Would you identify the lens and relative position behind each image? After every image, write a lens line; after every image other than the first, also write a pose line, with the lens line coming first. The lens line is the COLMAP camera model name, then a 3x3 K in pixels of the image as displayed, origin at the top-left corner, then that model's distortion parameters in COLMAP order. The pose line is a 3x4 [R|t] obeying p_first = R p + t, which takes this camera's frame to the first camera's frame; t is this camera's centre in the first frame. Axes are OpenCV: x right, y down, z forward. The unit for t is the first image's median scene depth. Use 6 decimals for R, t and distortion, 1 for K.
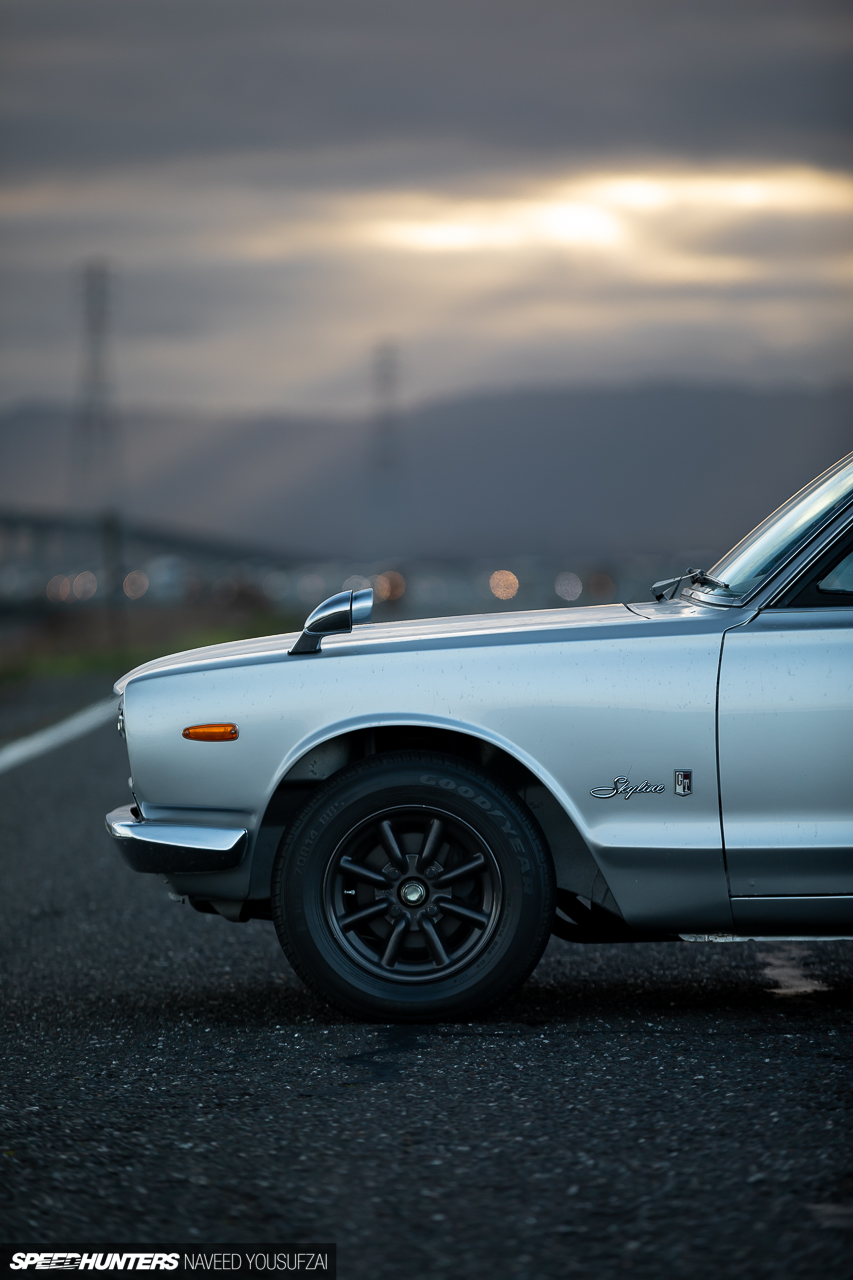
lens RADIAL K [[7450.9, 0, 426.5], [0, 7450.9, 640.0], [0, 0, 1]] dist [-0.053672, 0.500061]
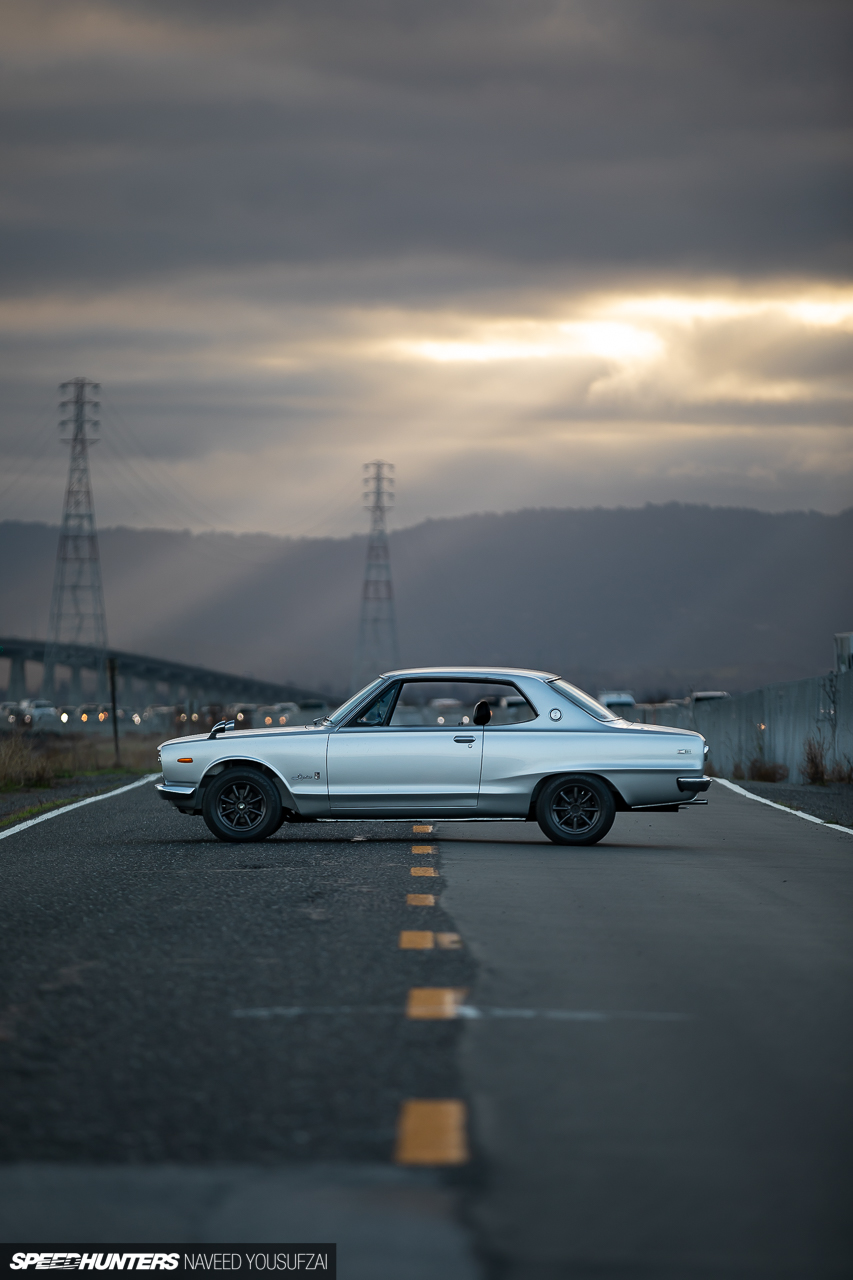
lens RADIAL K [[7389.1, 0, 426.5], [0, 7389.1, 640.0], [0, 0, 1]] dist [3.627324, 0.345606]
pose [[0.999921, 0.012245, -0.002690, 0.095352], [-0.012286, 0.999803, -0.015619, 0.008814], [0.002498, 0.015651, 0.999874, -2.554233]]
